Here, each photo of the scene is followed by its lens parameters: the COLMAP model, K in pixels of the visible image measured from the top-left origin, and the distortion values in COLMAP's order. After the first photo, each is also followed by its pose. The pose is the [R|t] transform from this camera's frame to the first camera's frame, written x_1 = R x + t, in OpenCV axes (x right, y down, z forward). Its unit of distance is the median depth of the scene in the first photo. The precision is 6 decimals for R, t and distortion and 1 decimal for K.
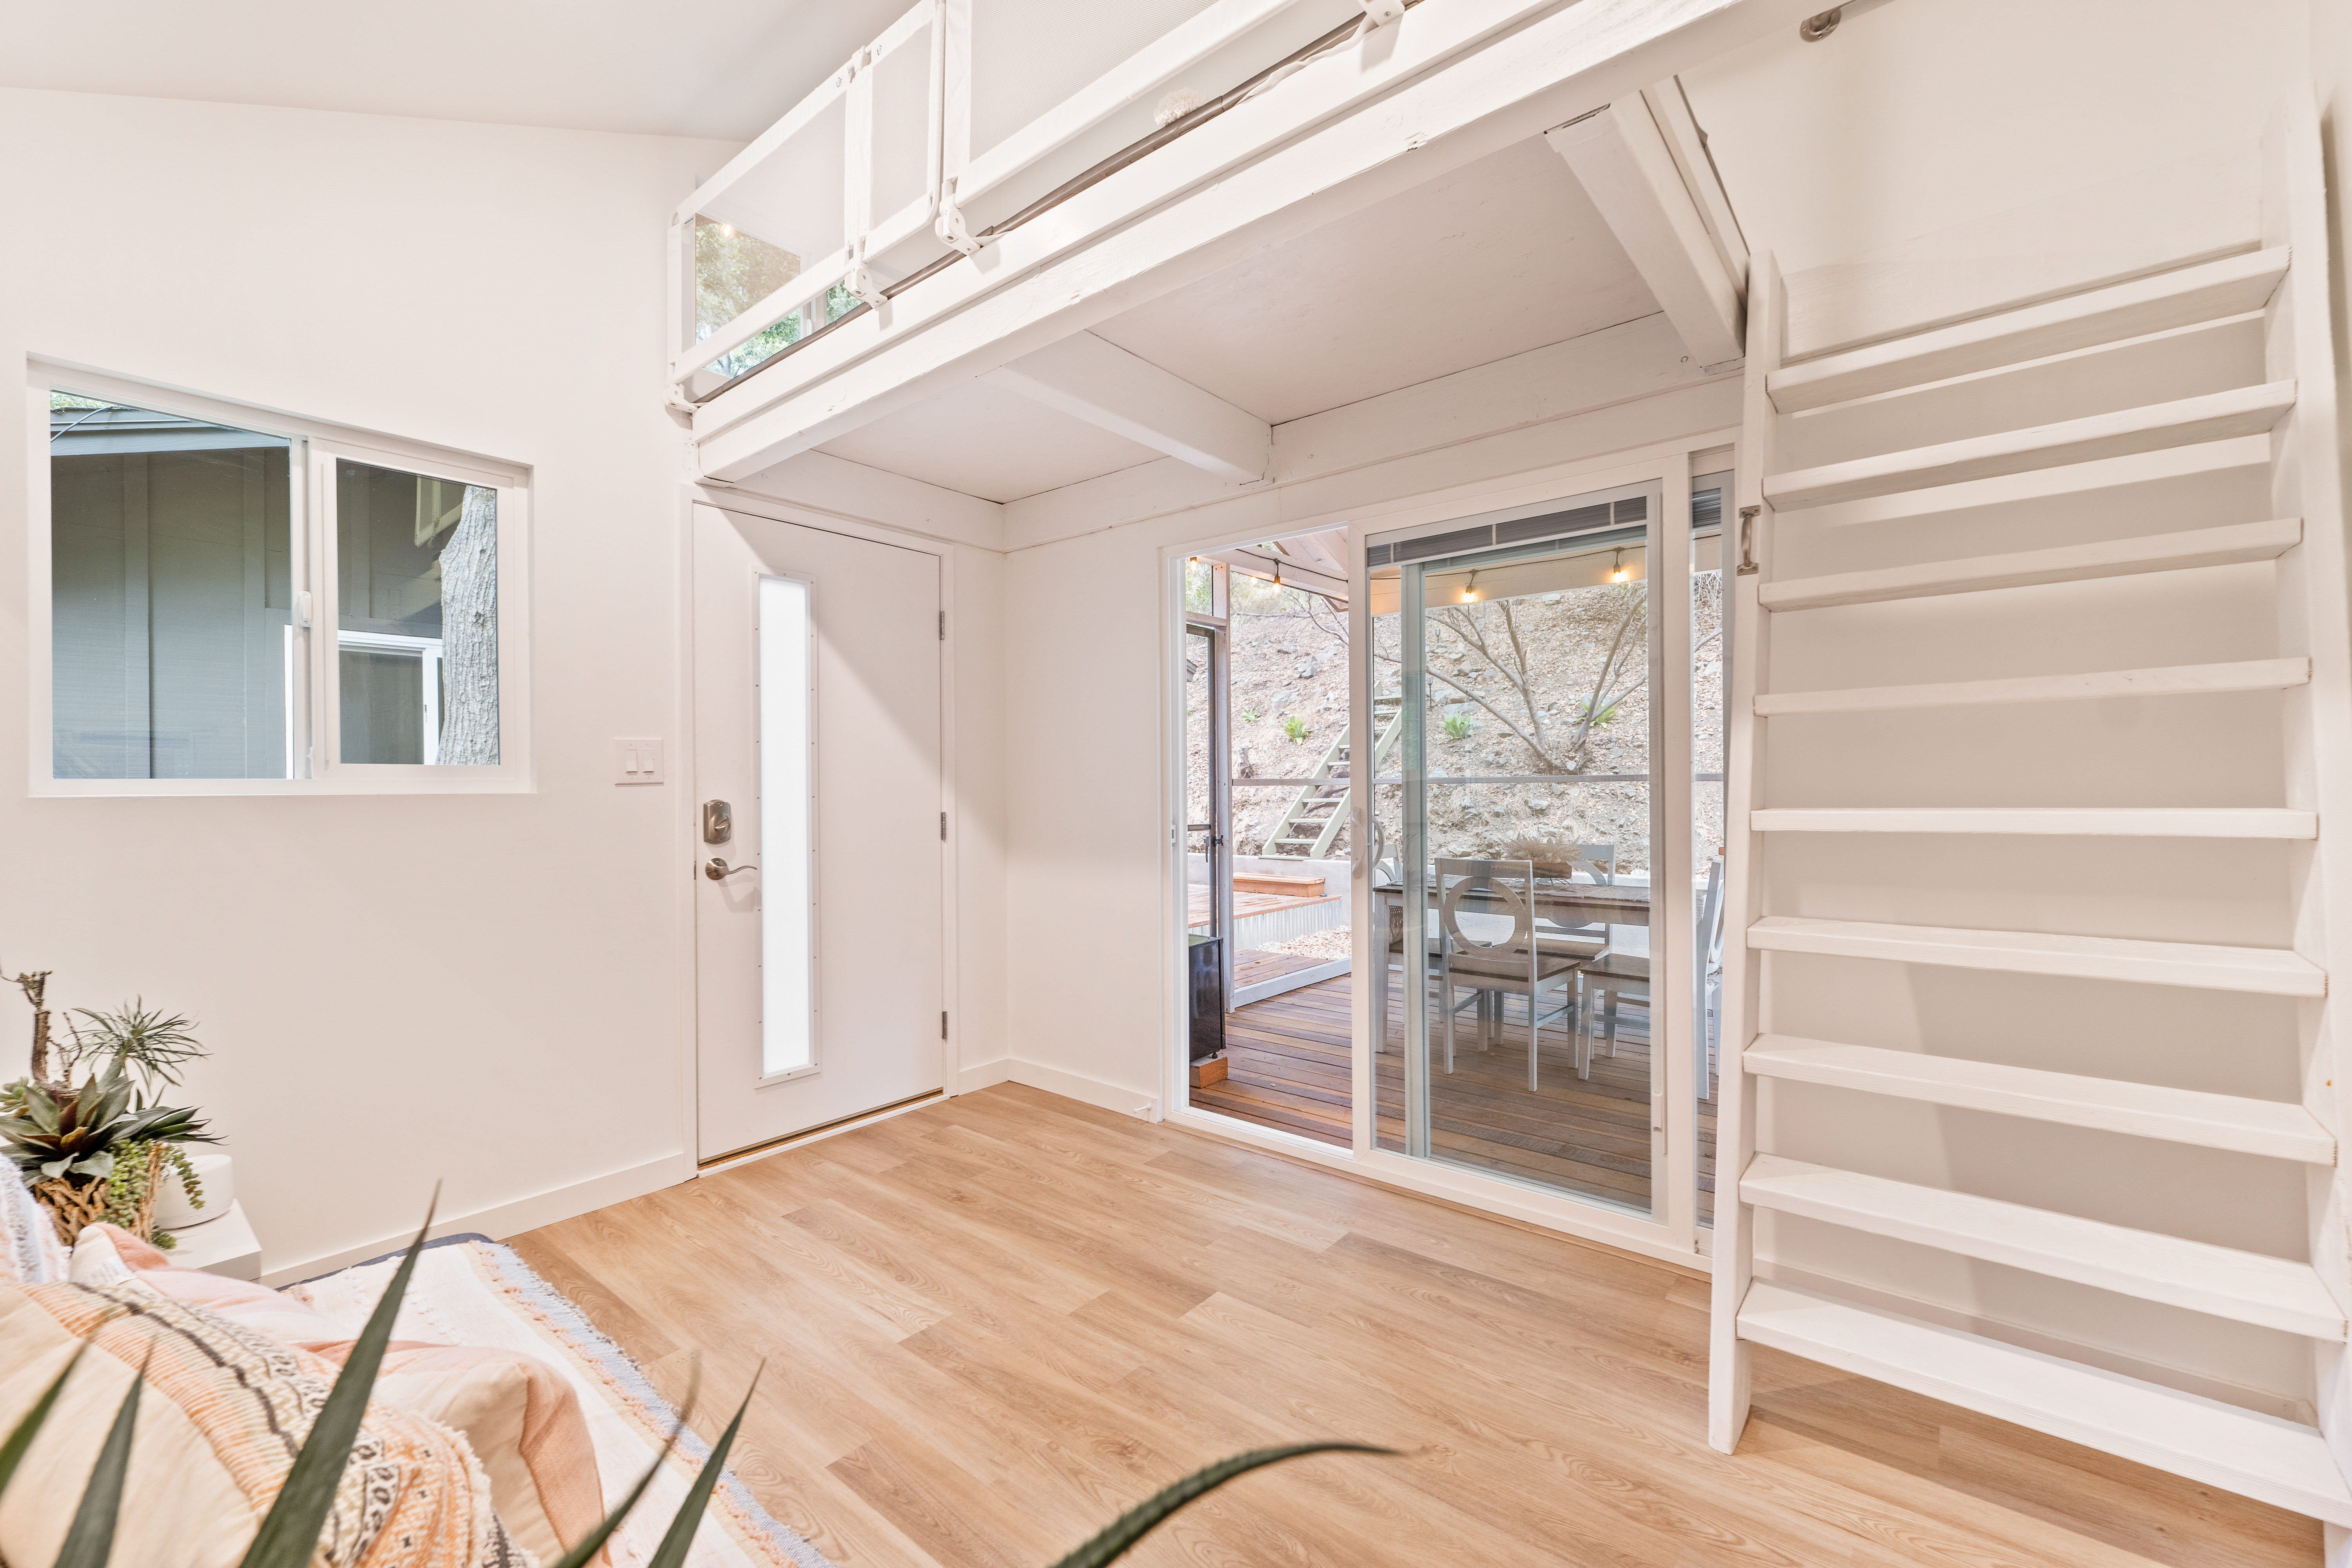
lens RADIAL K [[957.1, 0, 1182.8], [0, 957.1, 786.1], [0, 0, 1]] dist [0.001515, 0.000228]
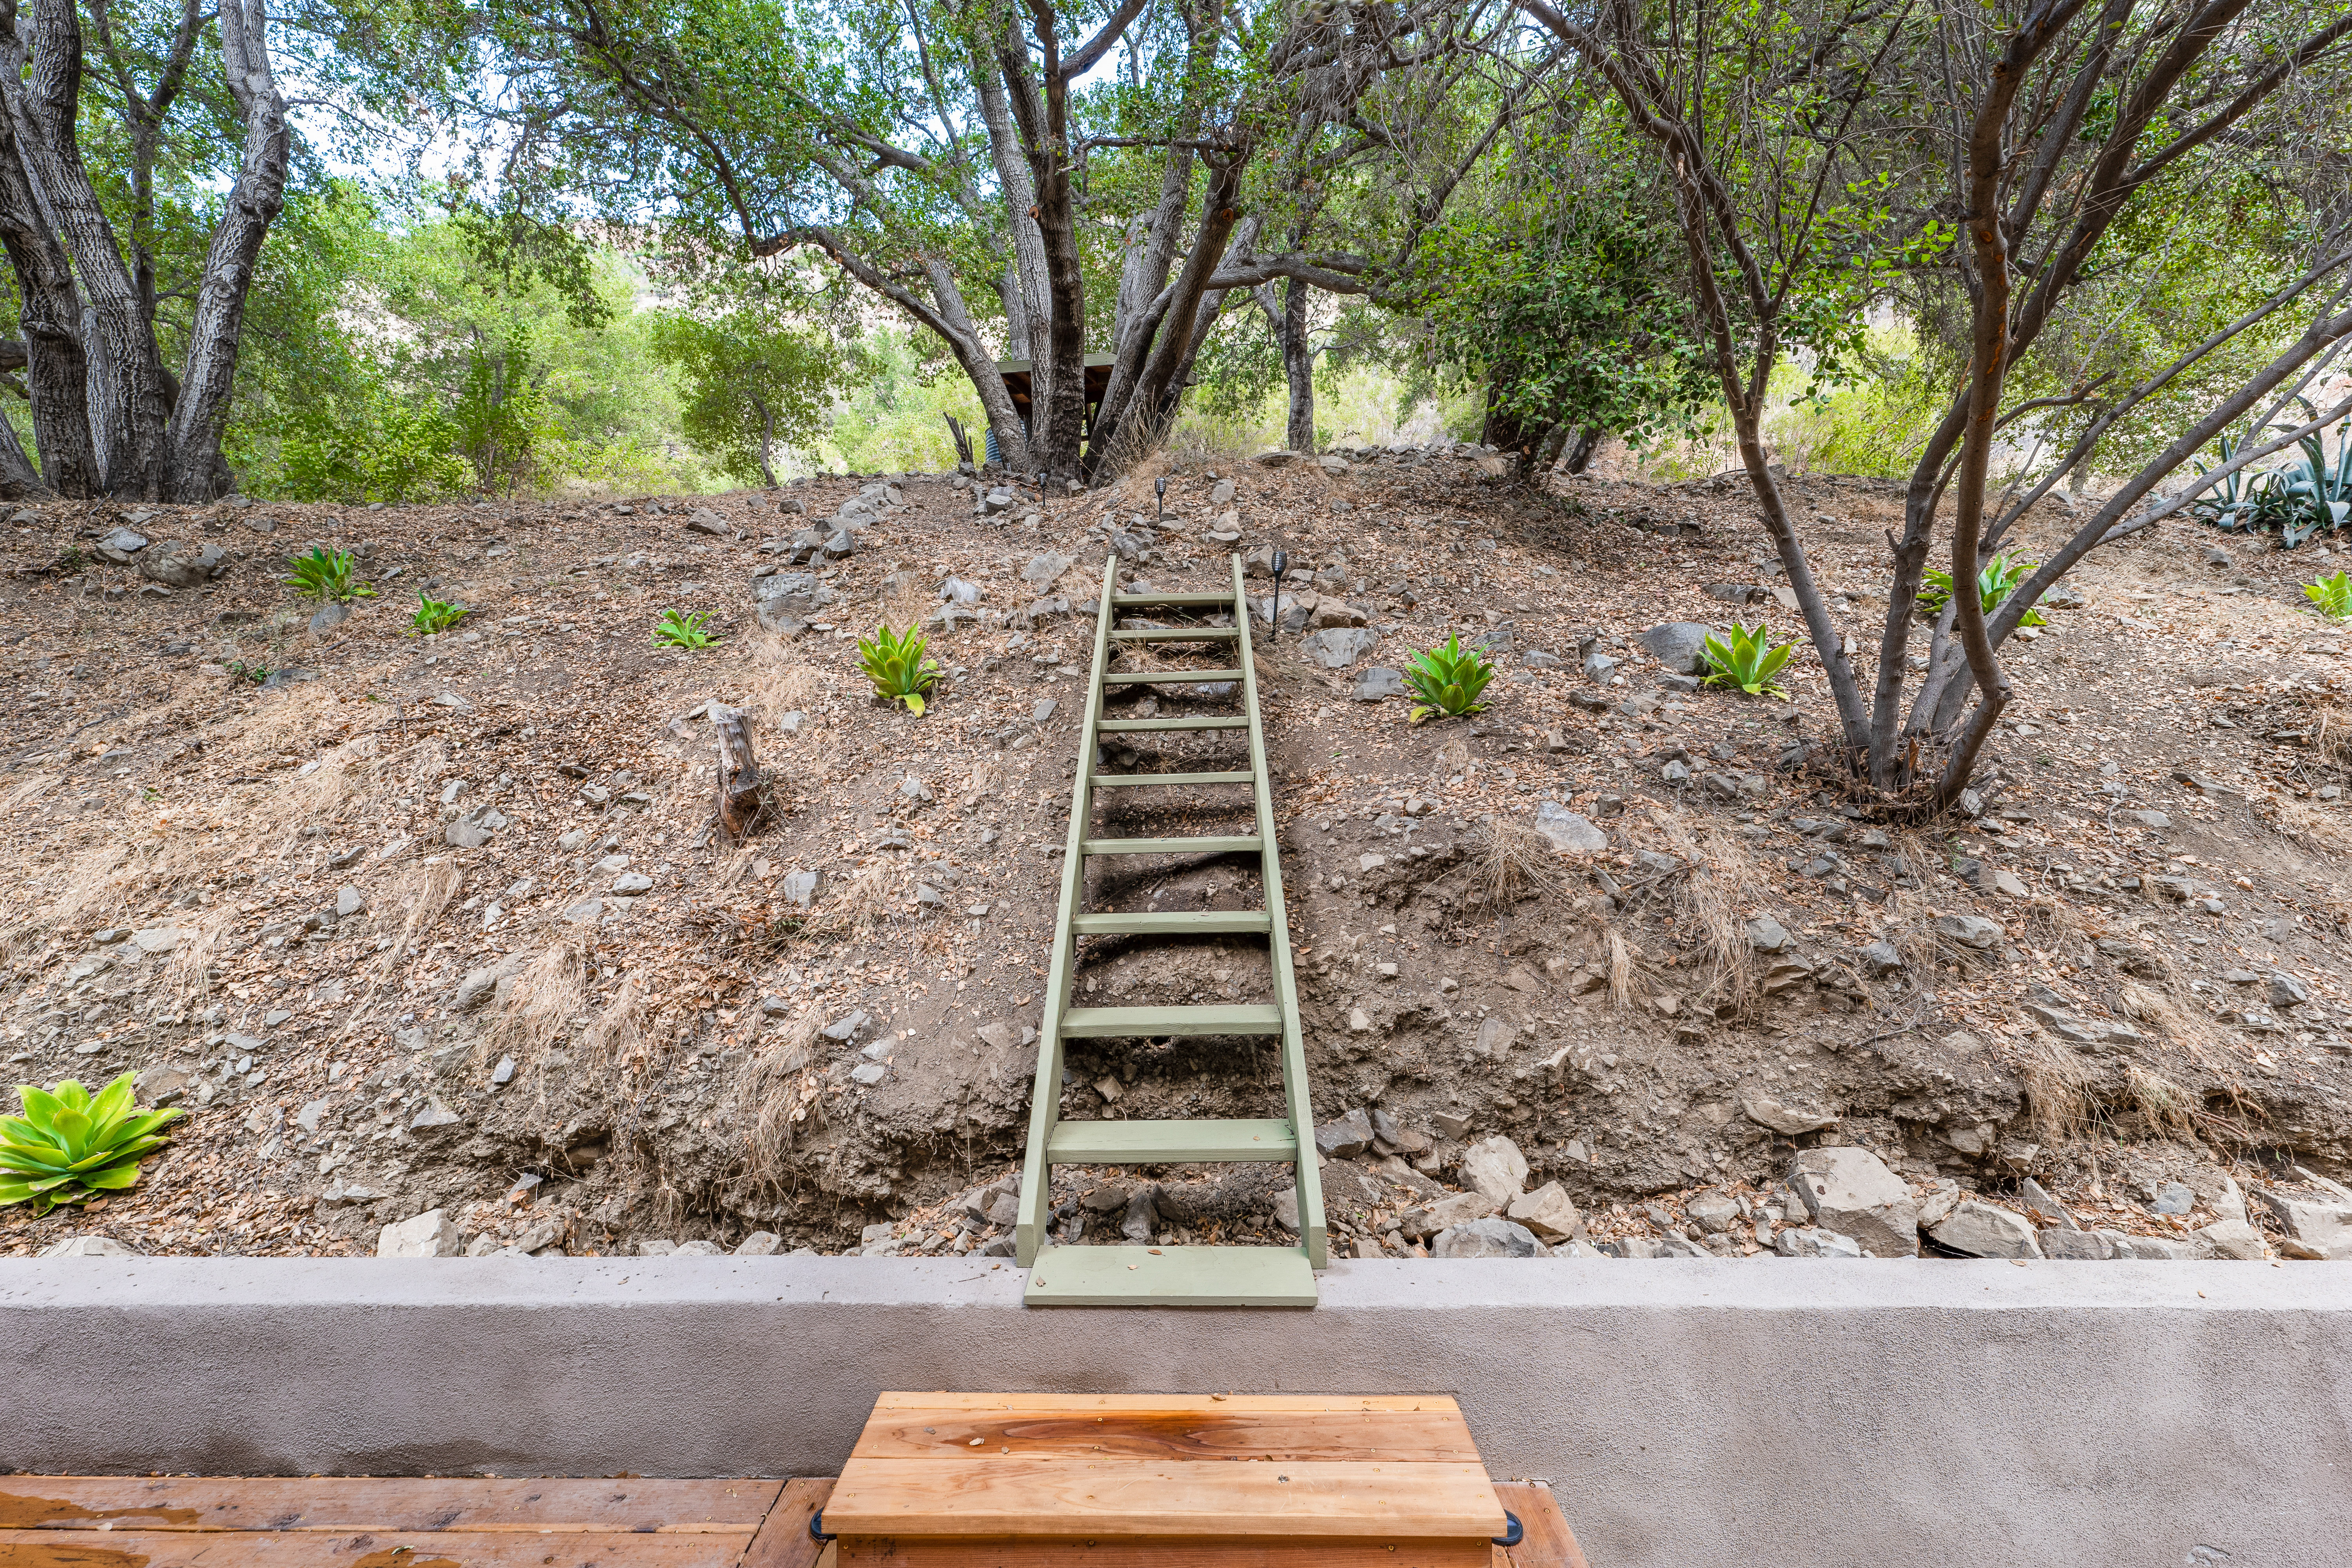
lens RADIAL K [[957.1, 0, 1169.2], [0, 957.1, 787.1], [0, 0, 1]] dist [0.001515, 0.000228]
pose [[0.780949, 0.005428, 0.624571, -0.014285], [-0.002002, 0.999979, -0.006187, -0.023015], [-0.624592, 0.003581, 0.780943, 0.899836]]
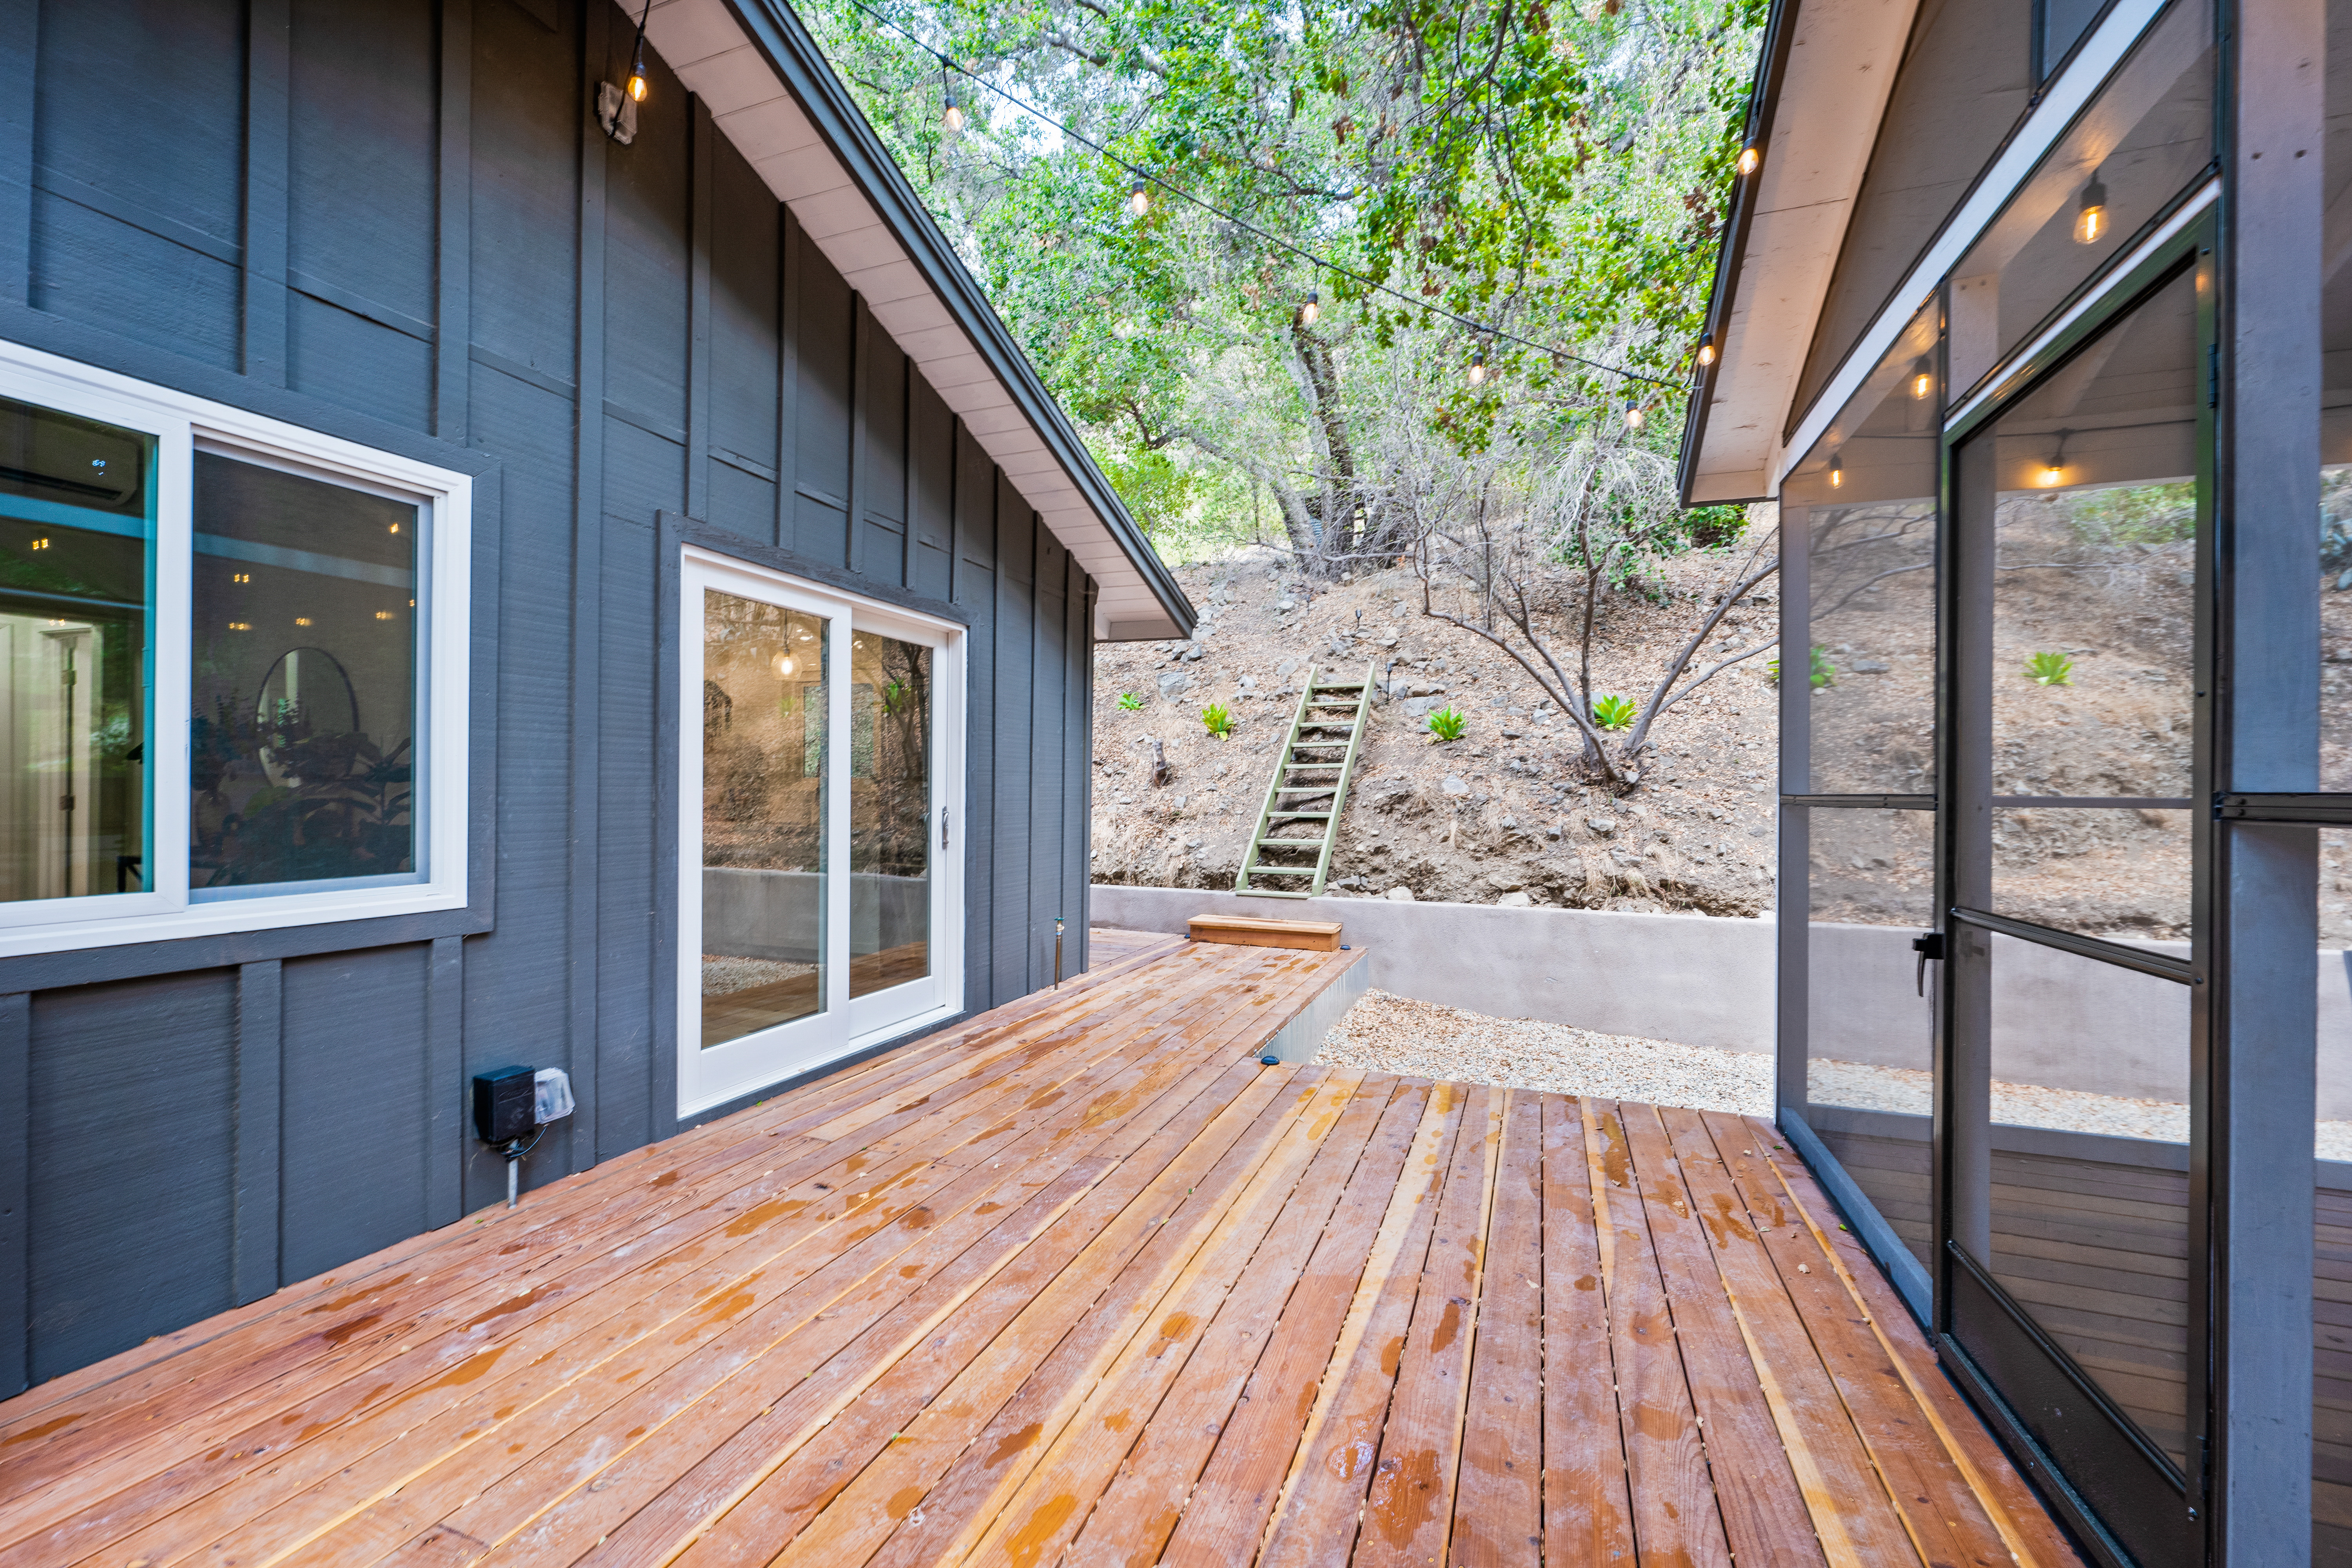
lens RADIAL K [[957.1, 0, 1182.4], [0, 957.1, 781.3], [0, 0, 1]] dist [0.001515, 0.000228]
pose [[0.945690, 0.022874, 0.324264, -0.206511], [-0.020007, 0.999726, -0.012175, -0.000392], [-0.324454, 0.005026, 0.945888, 0.357561]]
